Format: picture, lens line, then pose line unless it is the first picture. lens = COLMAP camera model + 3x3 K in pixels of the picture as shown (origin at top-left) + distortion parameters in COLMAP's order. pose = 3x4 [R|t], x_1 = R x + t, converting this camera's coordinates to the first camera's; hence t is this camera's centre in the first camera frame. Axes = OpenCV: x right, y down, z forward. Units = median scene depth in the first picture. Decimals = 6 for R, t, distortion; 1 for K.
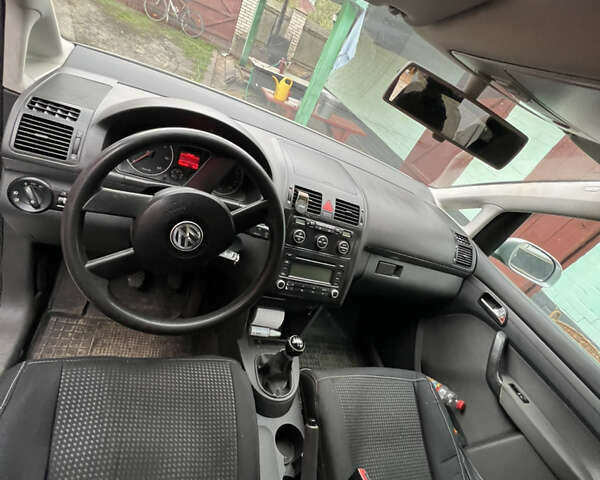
lens RADIAL K [[322.5, 0, 295.6], [0, 322.5, 241.7], [0, 0, 1]] dist [0.000430, 0.001406]
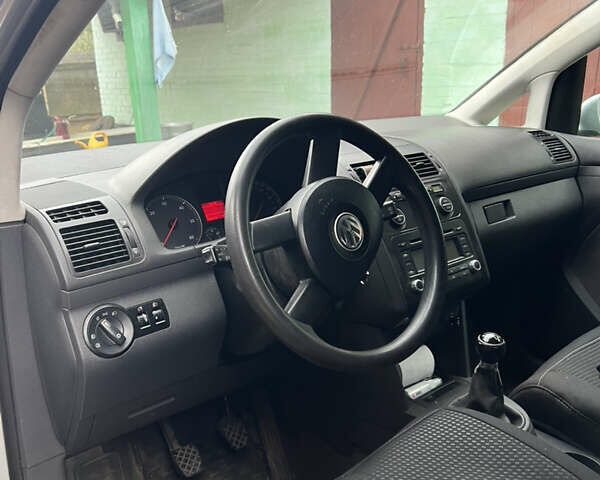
lens RADIAL K [[606.2, 0, 303.0], [0, 606.2, 240.4], [0, 0, 1]] dist [0.120089, -0.246328]
pose [[0.801774, -0.540921, 0.254092, -0.477947], [0.584107, 0.799205, -0.141741, 0.085272], [-0.126401, 0.262061, 0.956737, -0.234442]]
